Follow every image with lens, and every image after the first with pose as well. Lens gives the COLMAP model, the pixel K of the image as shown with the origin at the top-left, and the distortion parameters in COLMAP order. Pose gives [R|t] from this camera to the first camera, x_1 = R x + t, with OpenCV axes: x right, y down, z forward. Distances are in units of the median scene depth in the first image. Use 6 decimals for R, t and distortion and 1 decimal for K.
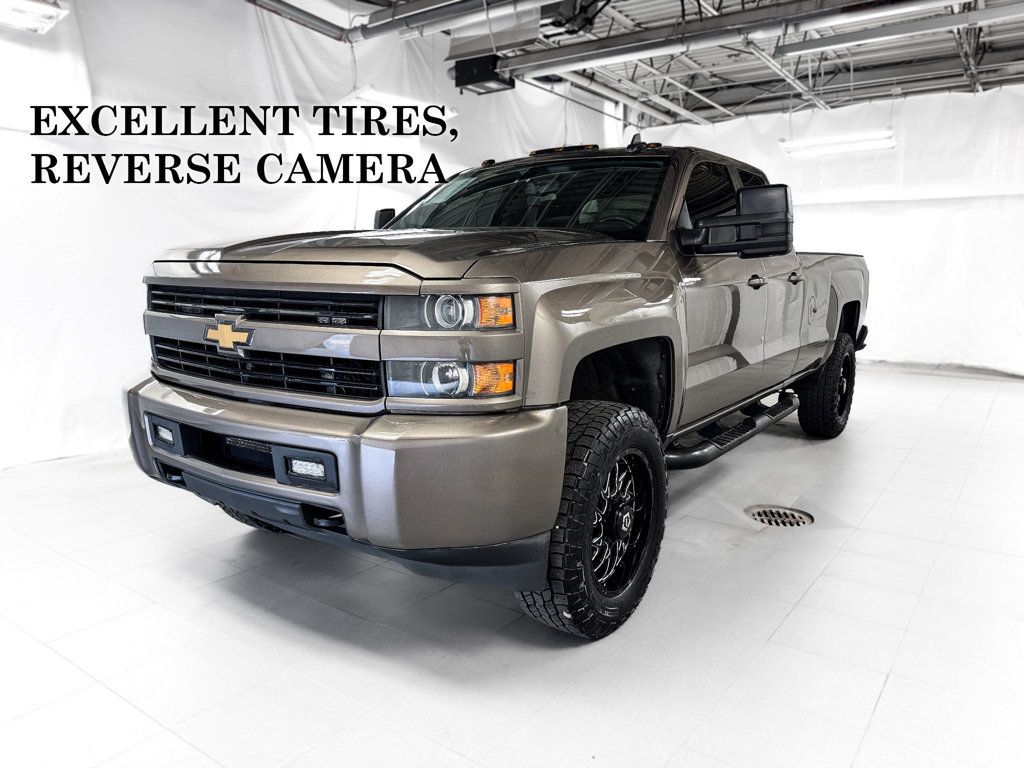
lens RADIAL K [[723.3, 0, 512.0], [0, 723.3, 384.0], [0, 0, 1]] dist [0.010777, -0.001051]
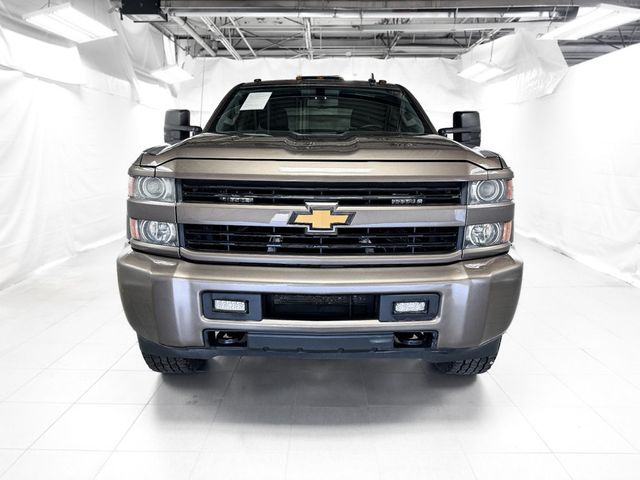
lens RADIAL K [[452.1, 0, 320.0], [0, 452.1, 240.0], [0, 0, 1]] dist [0.010777, -0.001051]
pose [[0.823979, -0.115531, 0.554717, -0.809371], [0.092185, 0.993283, 0.069939, -0.082200], [-0.559071, -0.006492, 0.829095, 0.327943]]
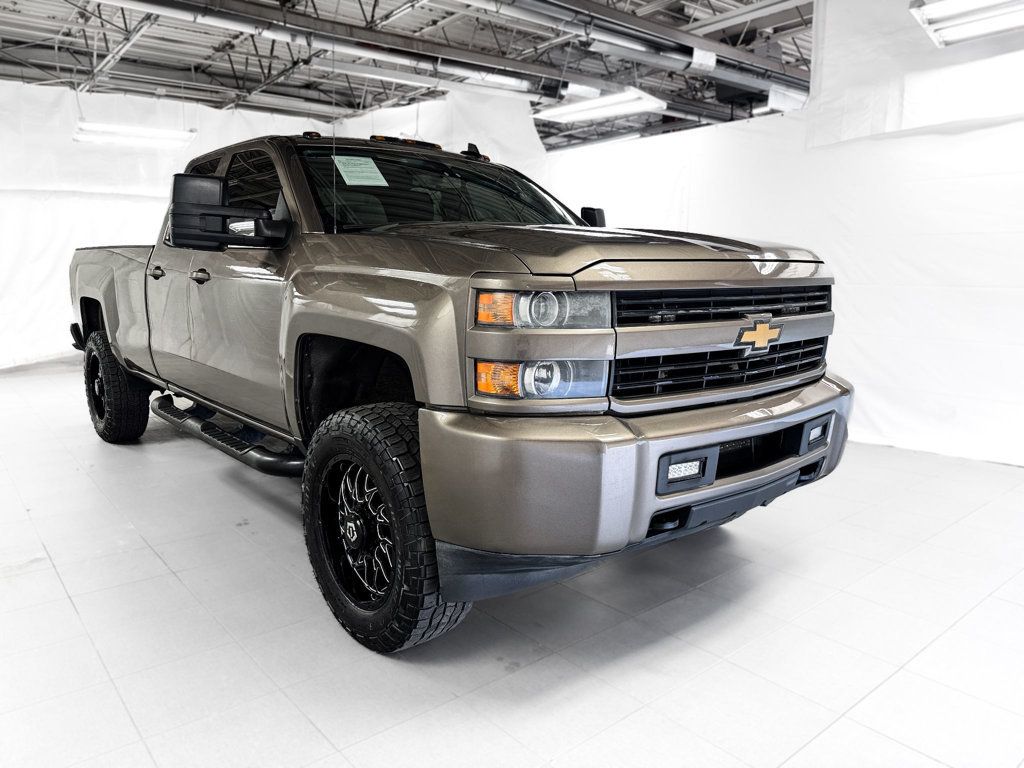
lens RADIAL K [[739.4, 0, 535.9], [0, 739.4, 379.1], [0, 0, 1]] dist [-0.004518, -0.003623]
pose [[0.258162, -0.150865, 0.954250, -1.393496], [0.156659, 0.981197, 0.112743, -0.163462], [-0.953316, 0.120386, 0.276942, 0.981273]]
